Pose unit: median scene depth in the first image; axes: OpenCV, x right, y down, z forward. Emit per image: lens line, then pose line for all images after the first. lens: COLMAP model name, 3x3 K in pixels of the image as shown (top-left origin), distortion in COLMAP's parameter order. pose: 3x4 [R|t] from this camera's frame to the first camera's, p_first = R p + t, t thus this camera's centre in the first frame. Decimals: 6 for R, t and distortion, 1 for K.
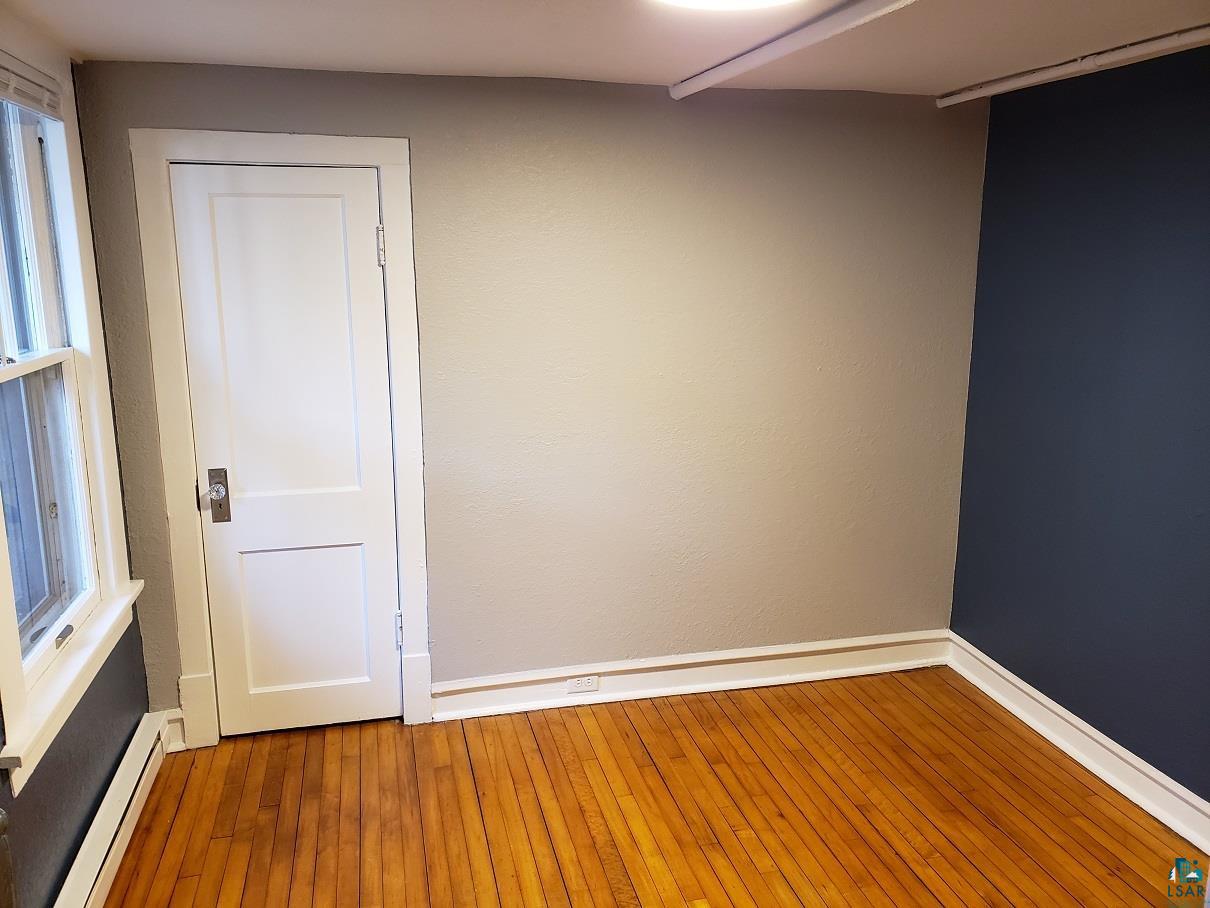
lens RADIAL K [[959.4, 0, 597.0], [0, 959.4, 457.0], [0, 0, 1]] dist [0.044756, 0.001756]
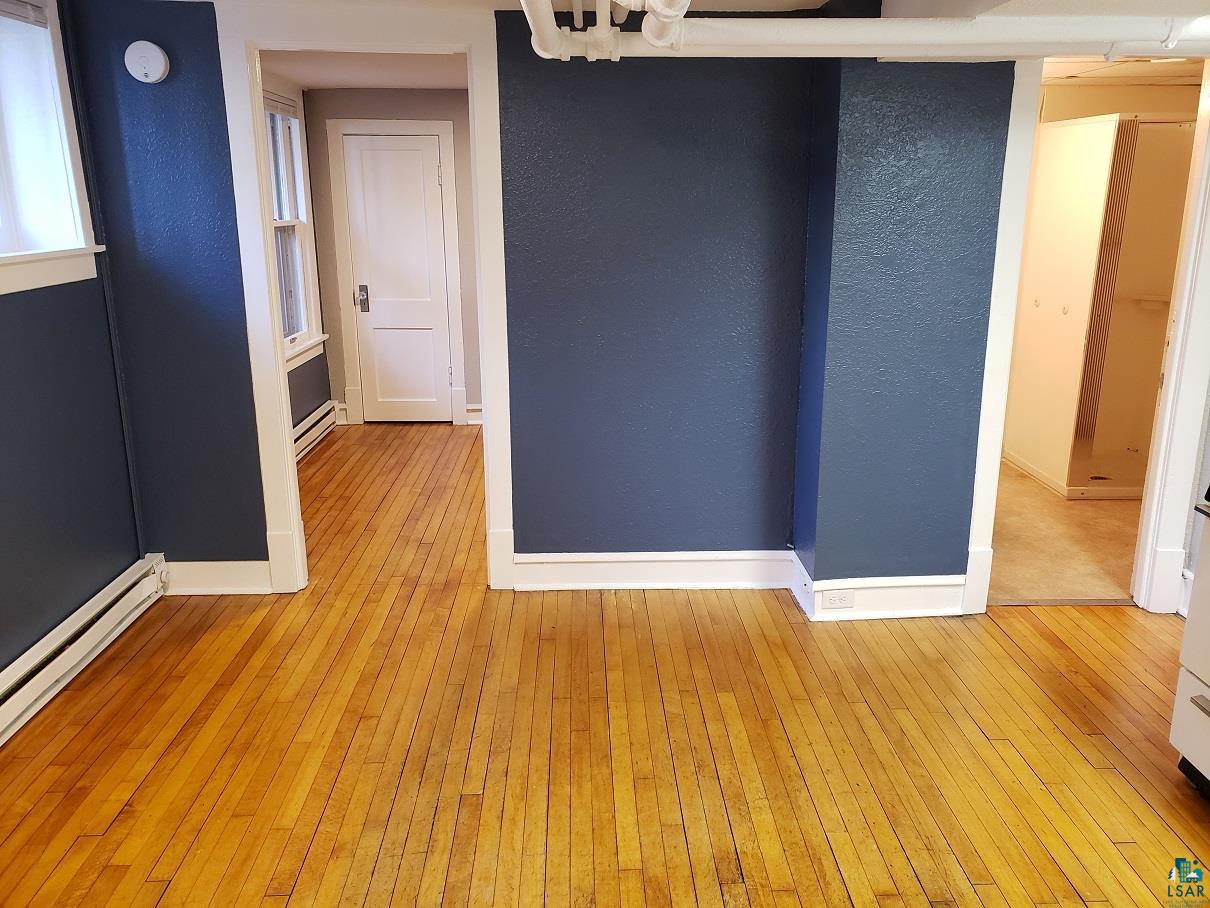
lens RADIAL K [[959.4, 0, 605.9], [0, 959.4, 443.5], [0, 0, 1]] dist [0.044756, 0.001756]
pose [[0.978394, 0.057219, -0.198674, 0.553555], [-0.045603, 0.996999, 0.062562, 0.202741], [0.201657, -0.052150, 0.978067, -0.944026]]
